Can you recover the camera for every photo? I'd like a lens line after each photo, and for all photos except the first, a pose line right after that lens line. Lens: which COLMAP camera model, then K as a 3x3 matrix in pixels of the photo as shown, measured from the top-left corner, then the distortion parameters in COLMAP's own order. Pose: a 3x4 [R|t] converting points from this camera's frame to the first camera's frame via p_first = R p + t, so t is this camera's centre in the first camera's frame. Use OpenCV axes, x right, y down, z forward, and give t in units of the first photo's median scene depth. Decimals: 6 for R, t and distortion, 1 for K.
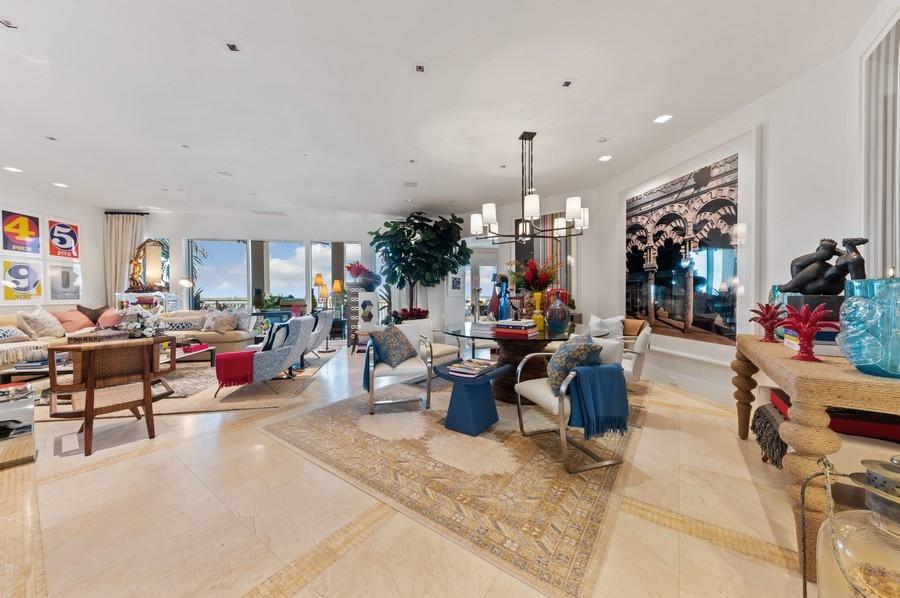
lens RADIAL K [[319.1, 0, 448.6], [0, 319.1, 296.1], [0, 0, 1]] dist [-0.001289, -0.000173]
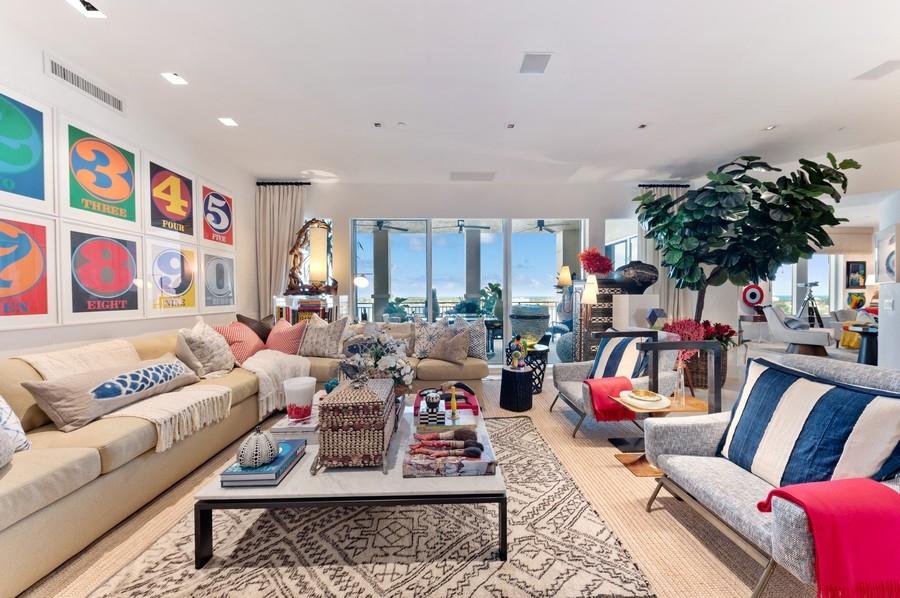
lens RADIAL K [[326.9, 0, 453.1], [0, 326.9, 298.0], [0, 0, 1]] dist [-0.000876, -0.000094]
pose [[0.989167, 0.003064, -0.146765, -0.599876], [-0.002572, 0.999990, 0.003543, -0.008599], [0.146774, -0.003127, 0.989165, 0.378615]]
